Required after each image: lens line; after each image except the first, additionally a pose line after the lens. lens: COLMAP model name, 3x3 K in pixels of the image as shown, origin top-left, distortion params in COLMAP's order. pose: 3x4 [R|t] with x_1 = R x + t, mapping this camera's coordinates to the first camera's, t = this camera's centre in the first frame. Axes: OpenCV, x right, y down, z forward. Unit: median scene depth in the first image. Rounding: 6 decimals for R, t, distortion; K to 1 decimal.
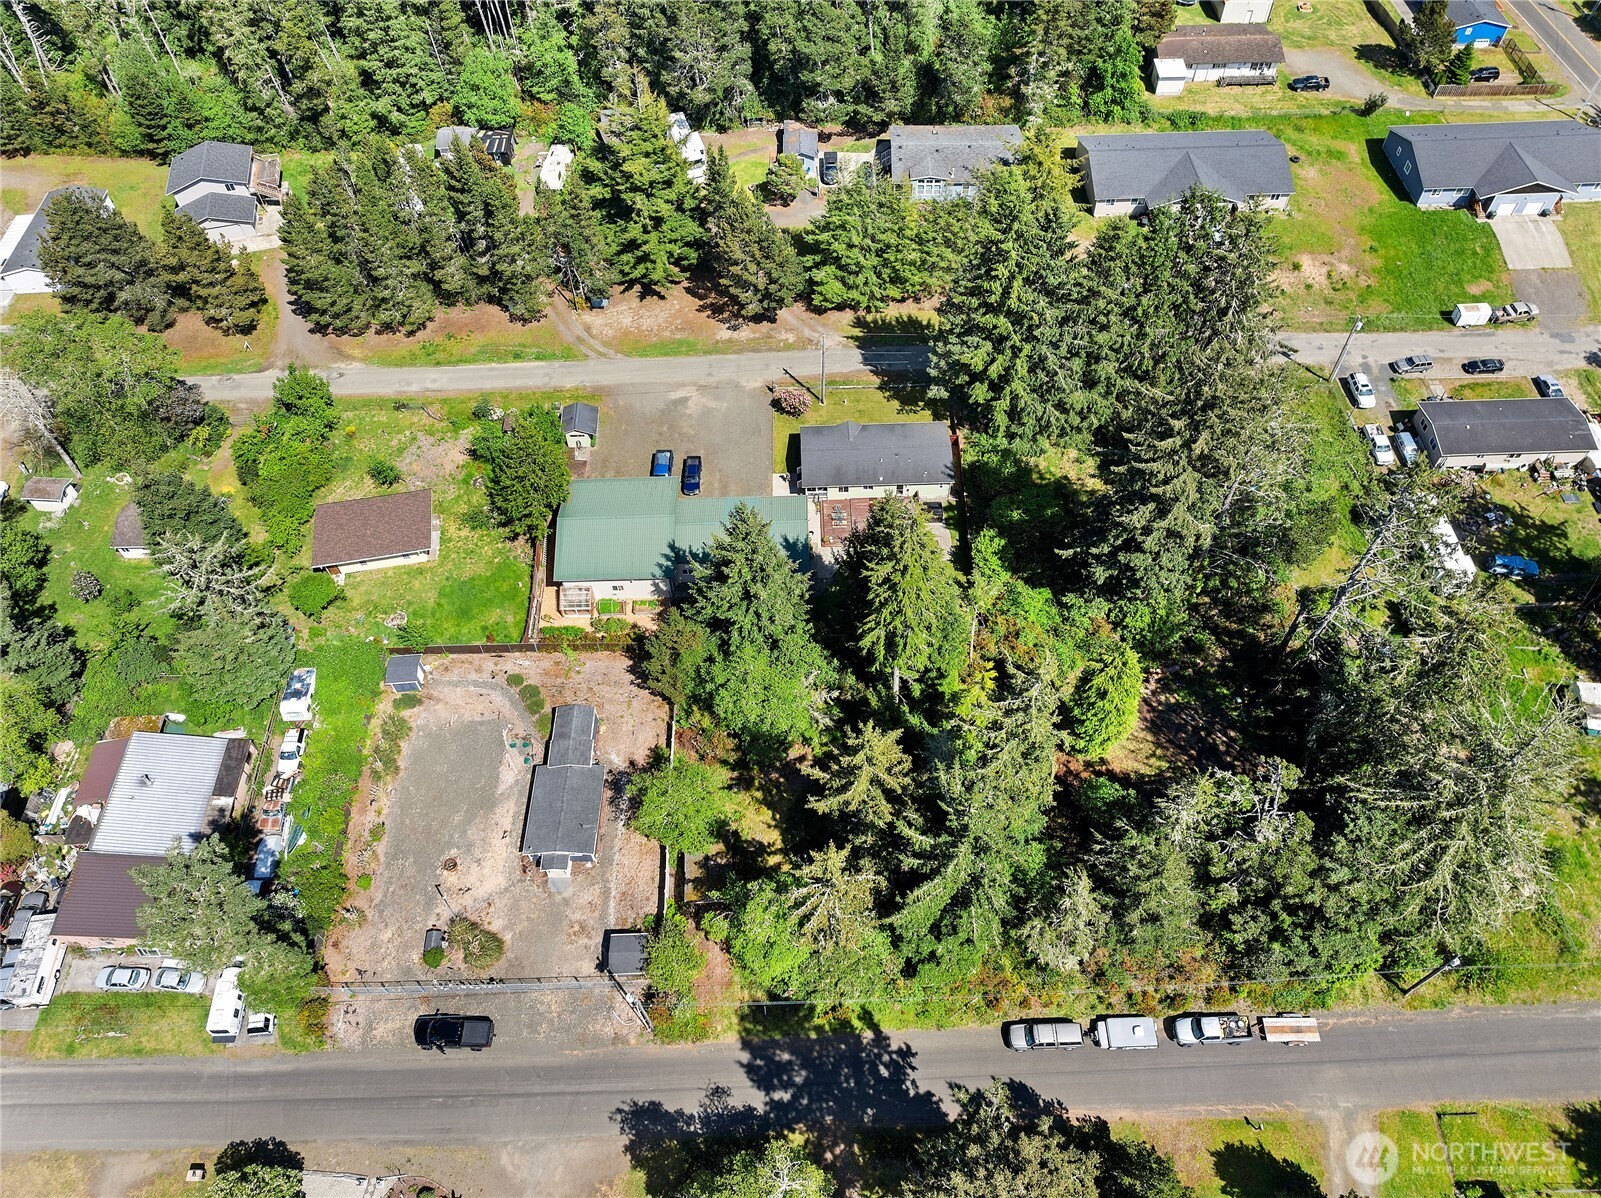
lens RADIAL K [[1116.6, 0, 812.8], [0, 1116.6, 612.4], [0, 0, 1]] dist [-0.027313, -0.010930]
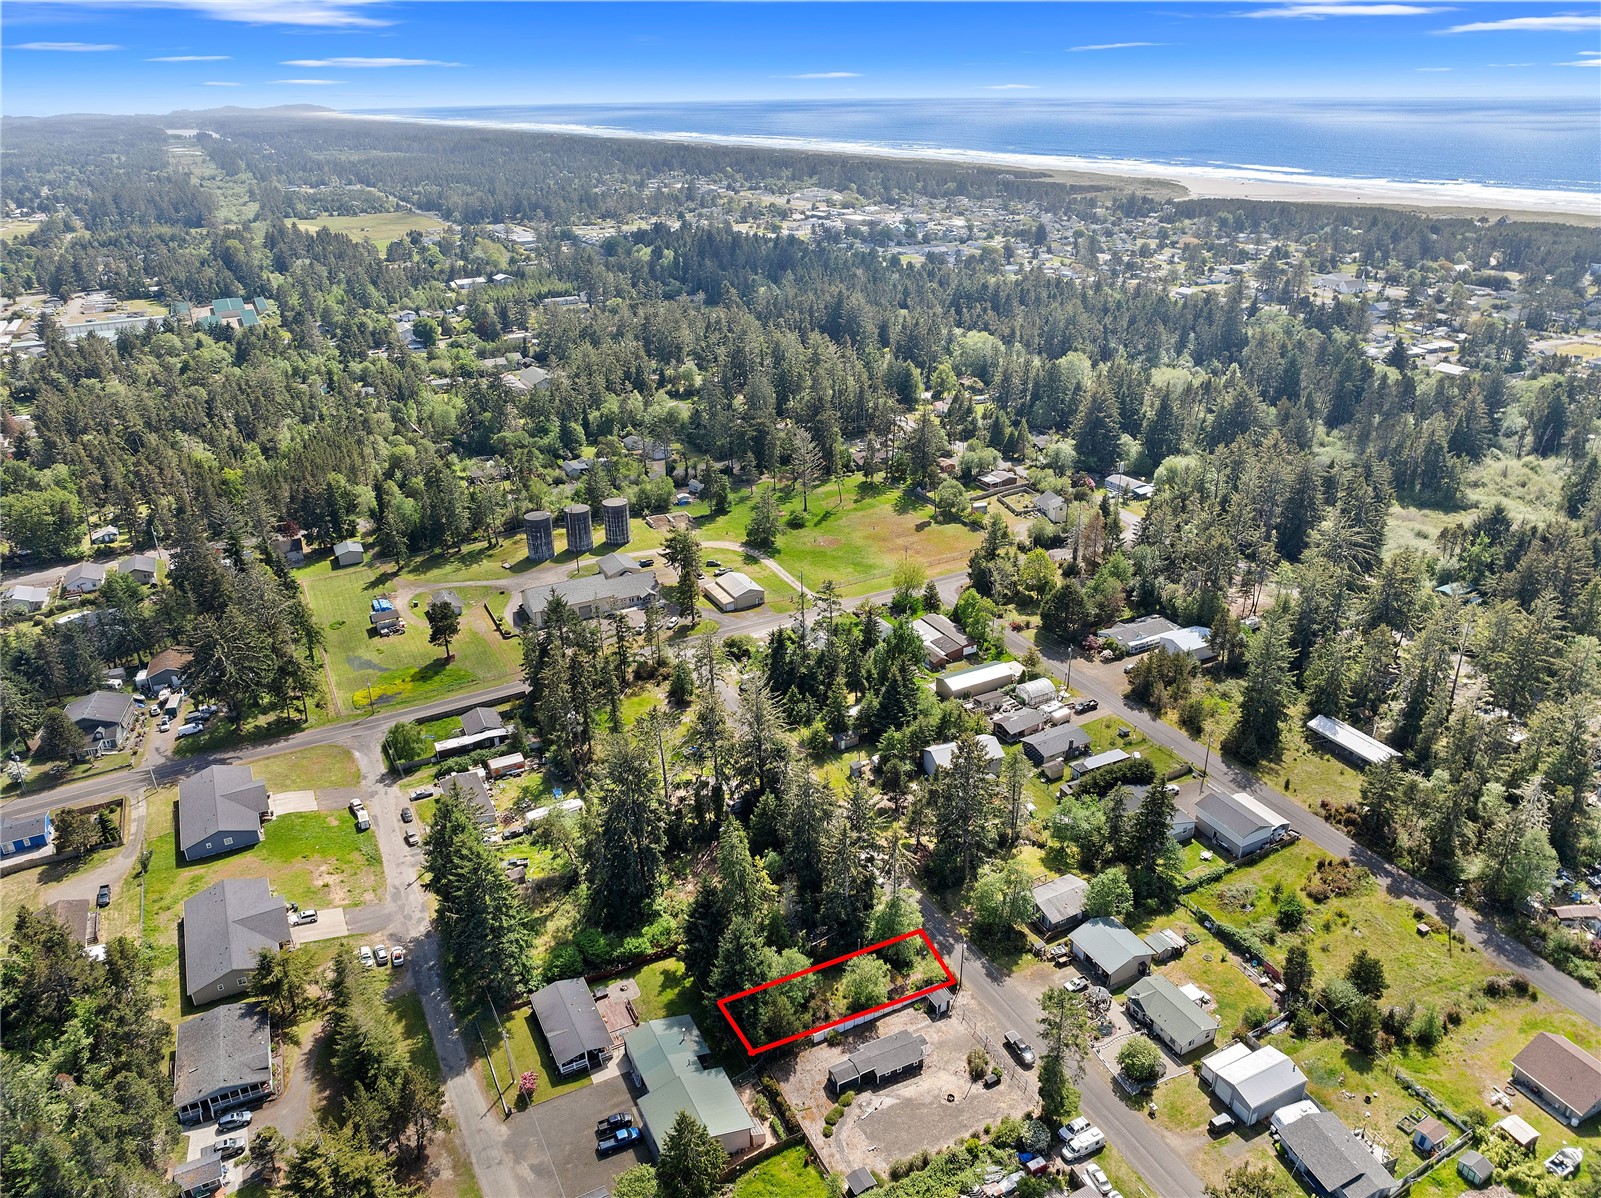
lens RADIAL K [[1116.6, 0, 805.0], [0, 1116.6, 595.9], [0, 0, 1]] dist [-0.027313, -0.010930]
pose [[-0.434087, -0.346389, 0.831615, -1.316609], [0.751924, 0.369108, 0.546233, -1.096672], [-0.496164, 0.862424, 0.100233, 0.277366]]
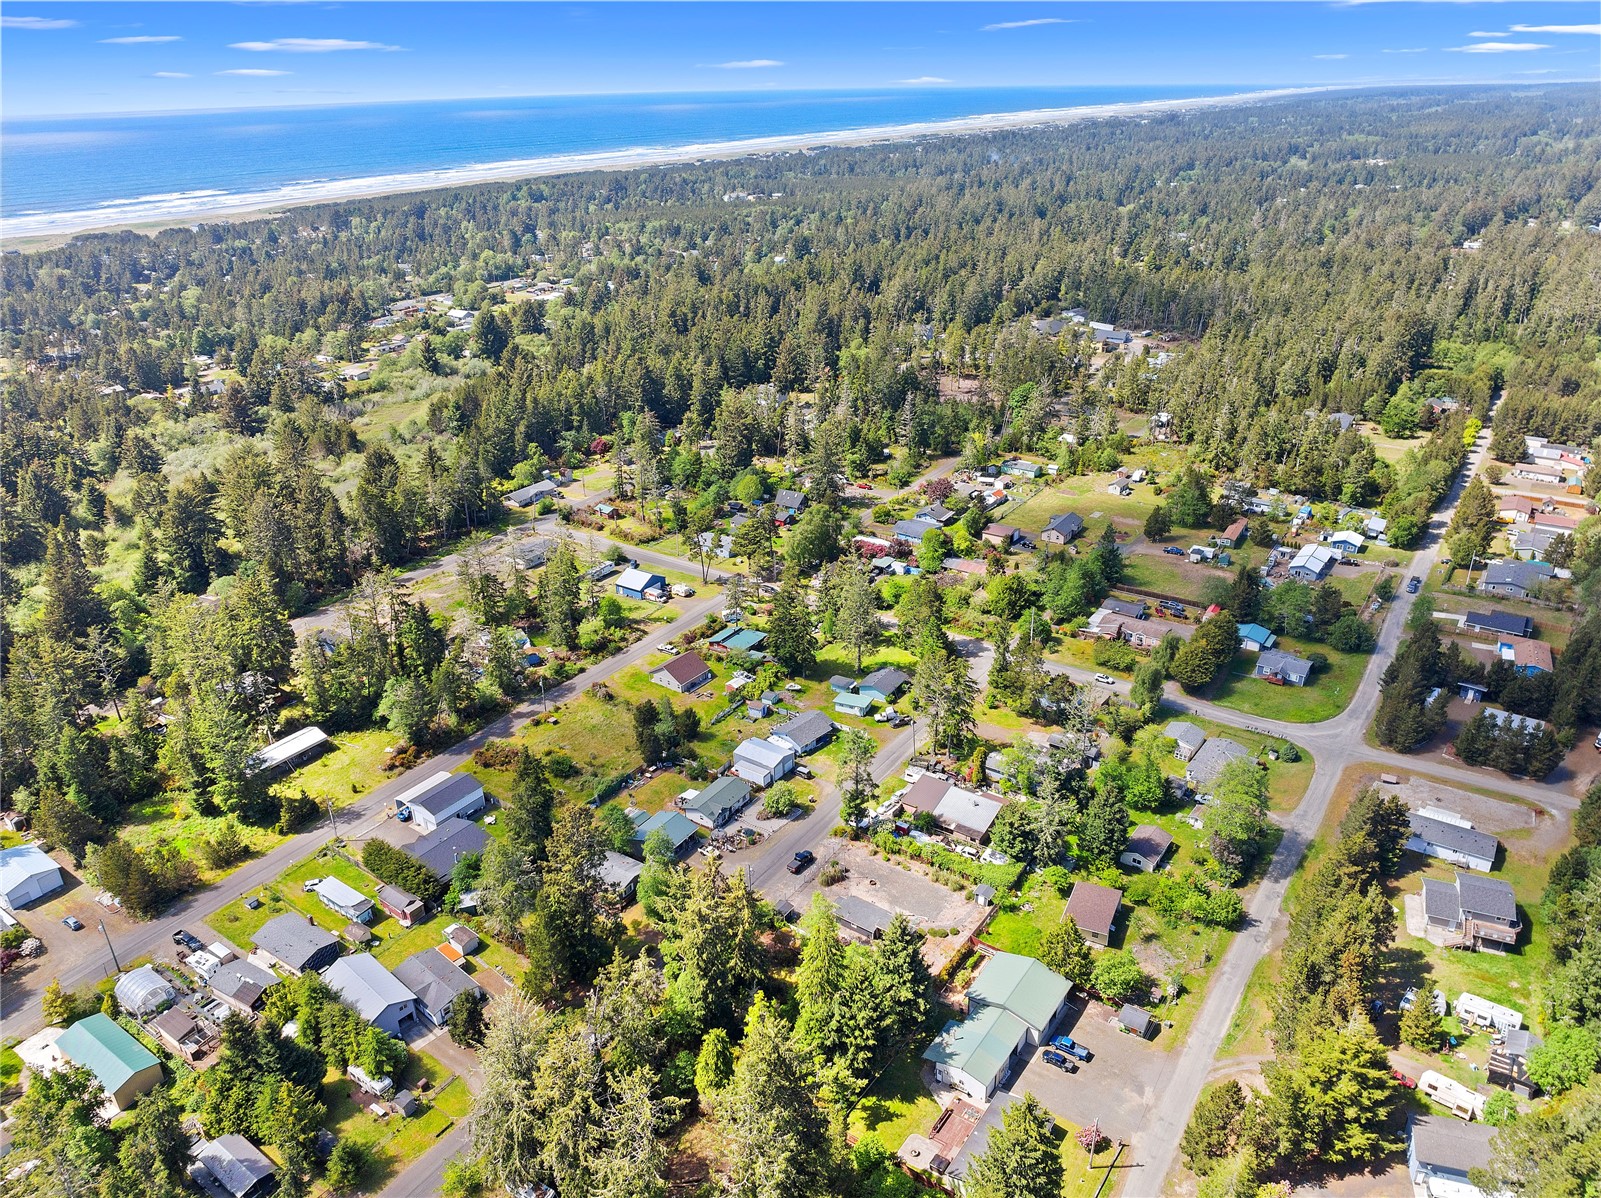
lens RADIAL K [[1116.6, 0, 803.5], [0, 1116.6, 603.6], [0, 0, 1]] dist [-0.027313, -0.010930]
pose [[-0.587505, 0.372396, -0.718442, 1.052275], [-0.646931, 0.317200, 0.693444, -1.295796], [0.486126, 0.872184, 0.054558, 0.340662]]
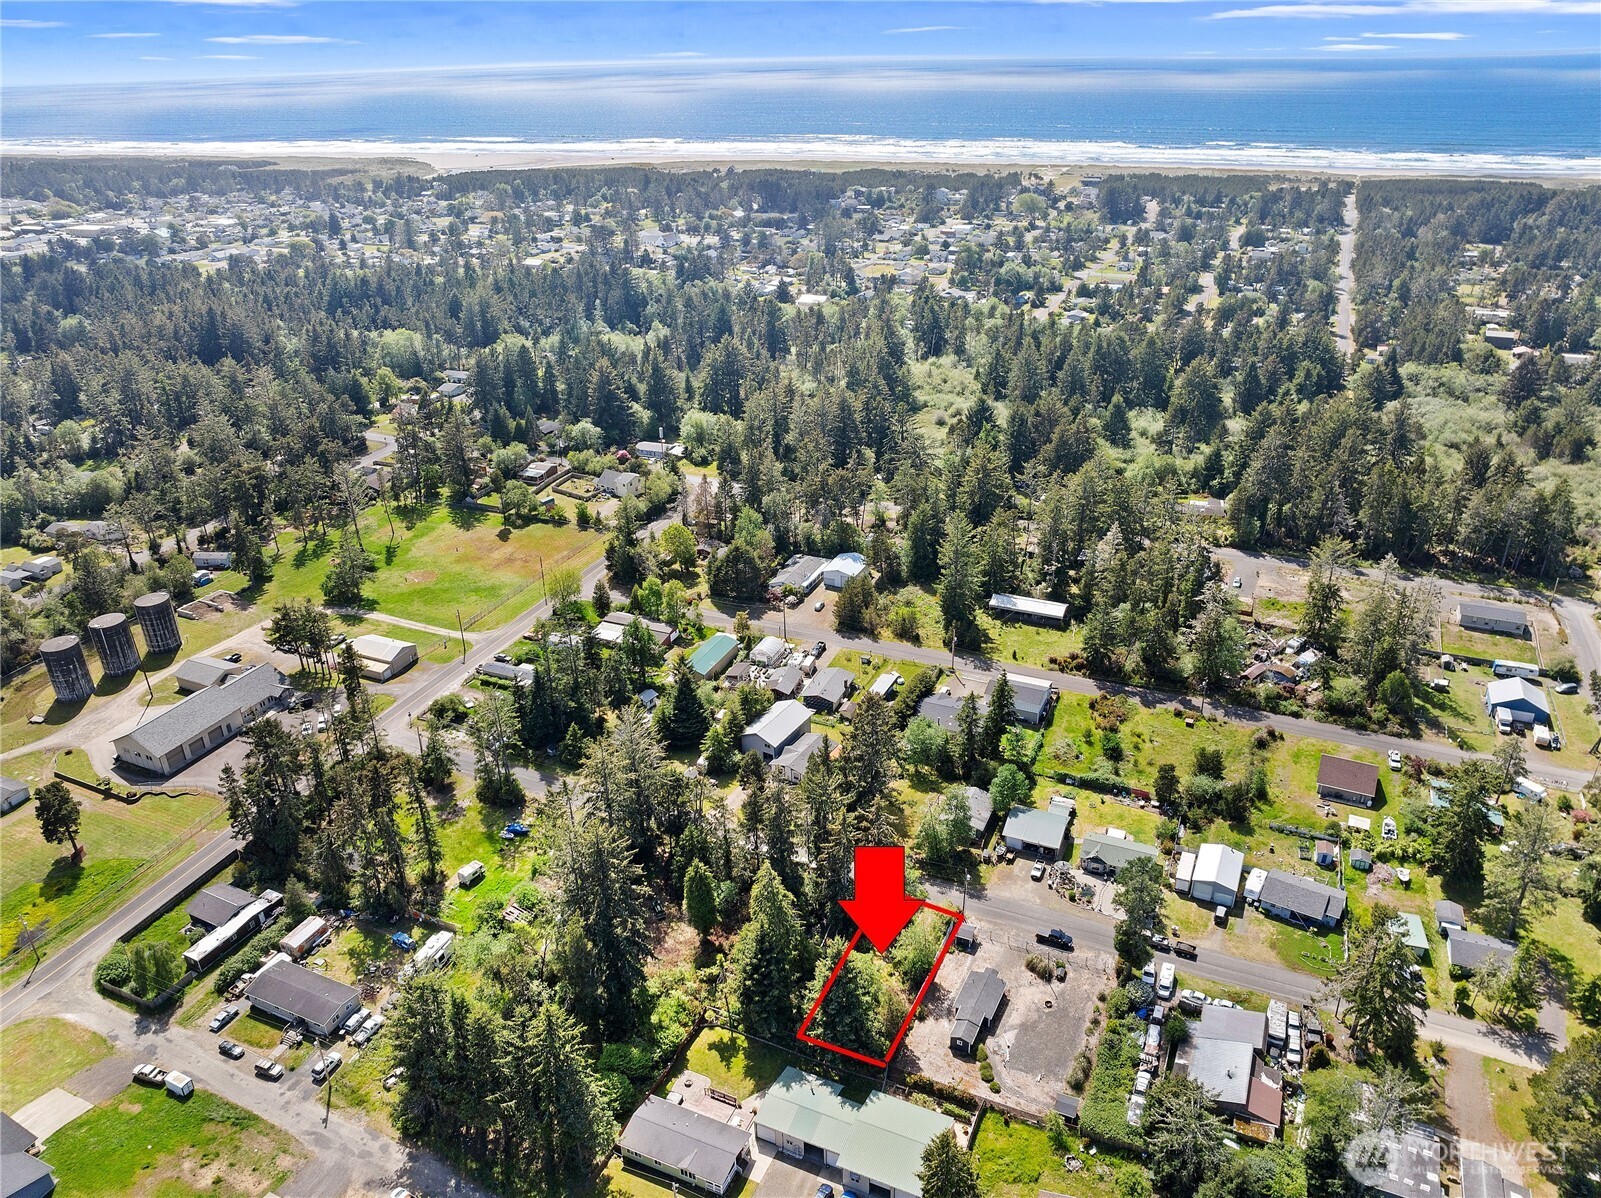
lens RADIAL K [[1116.6, 0, 799.1], [0, 1116.6, 600.5], [0, 0, 1]] dist [-0.027313, -0.010930]
pose [[-0.896413, -0.158292, 0.413989, -0.585497], [0.385906, 0.180651, 0.904678, -1.622038], [-0.217991, 0.970726, -0.100852, 0.612935]]
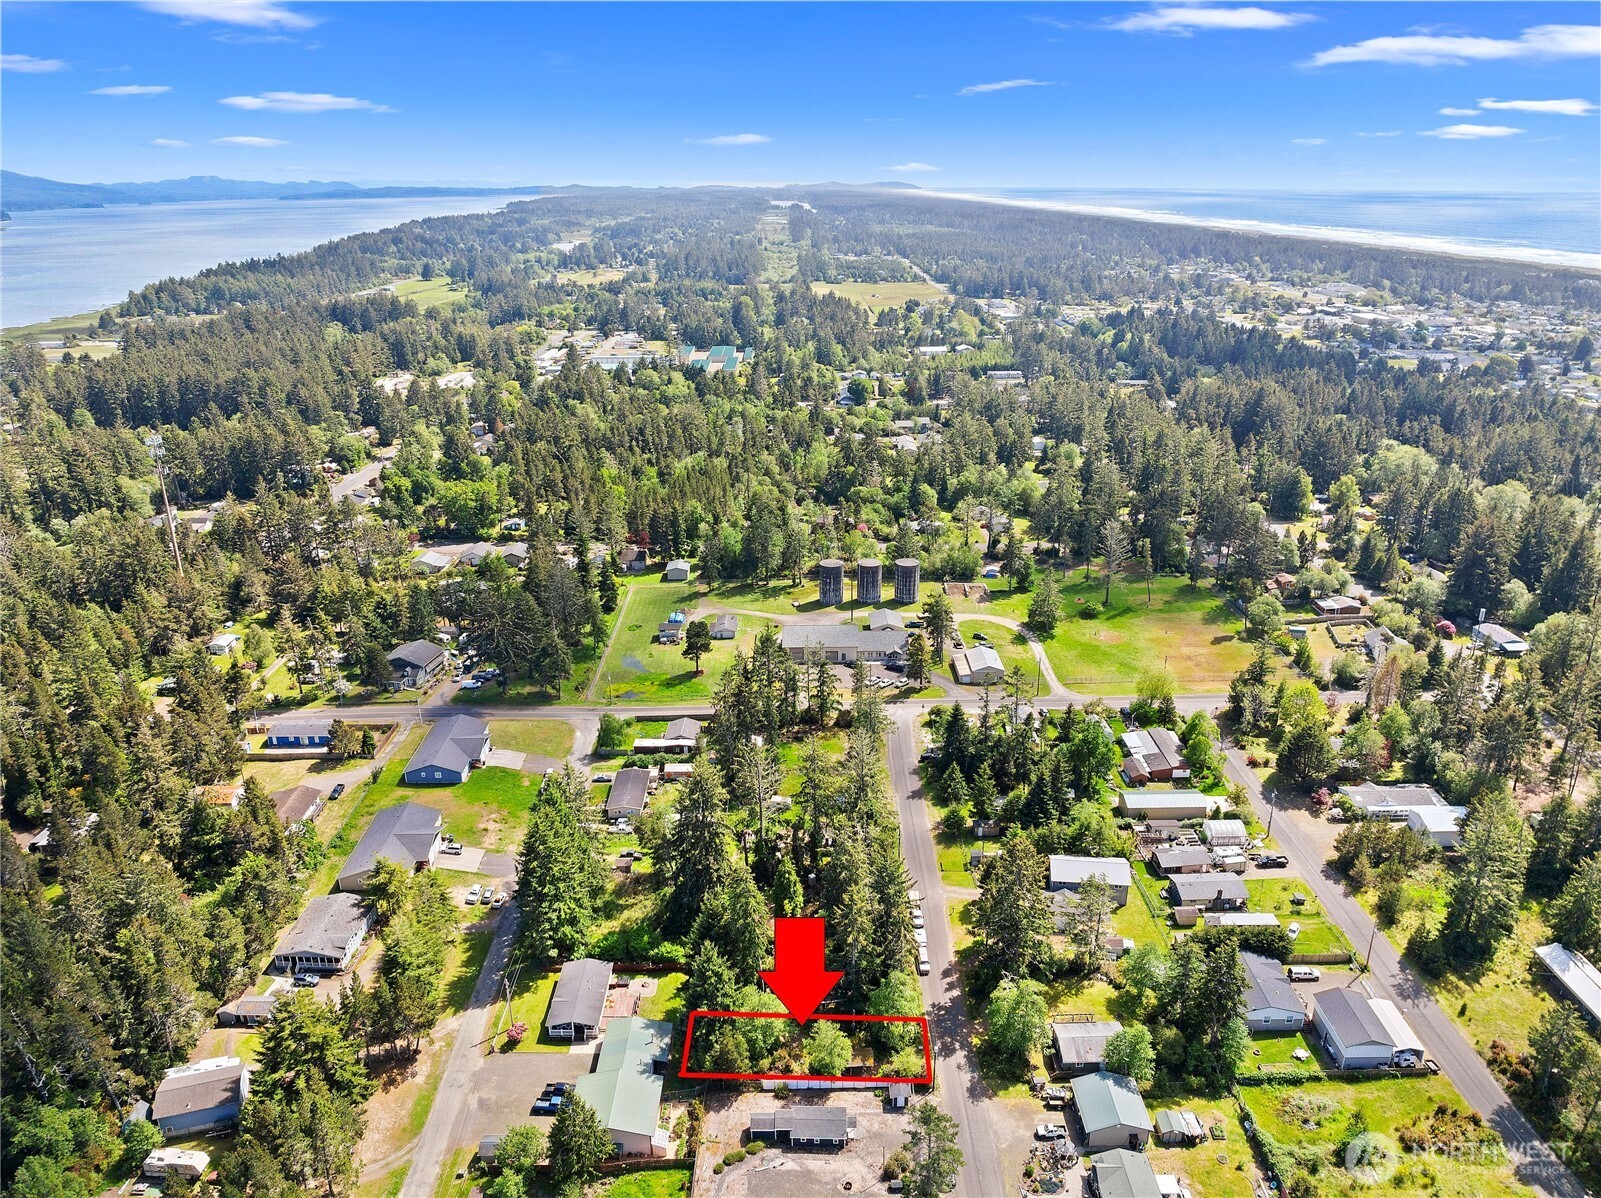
lens RADIAL K [[1116.6, 0, 810.0], [0, 1116.6, 591.8], [0, 0, 1]] dist [-0.027313, -0.010930]
pose [[0.015355, -0.324843, 0.945643, -1.532754], [0.822607, 0.541738, 0.172738, -0.556486], [-0.568403, 0.775240, 0.275536, -0.094095]]
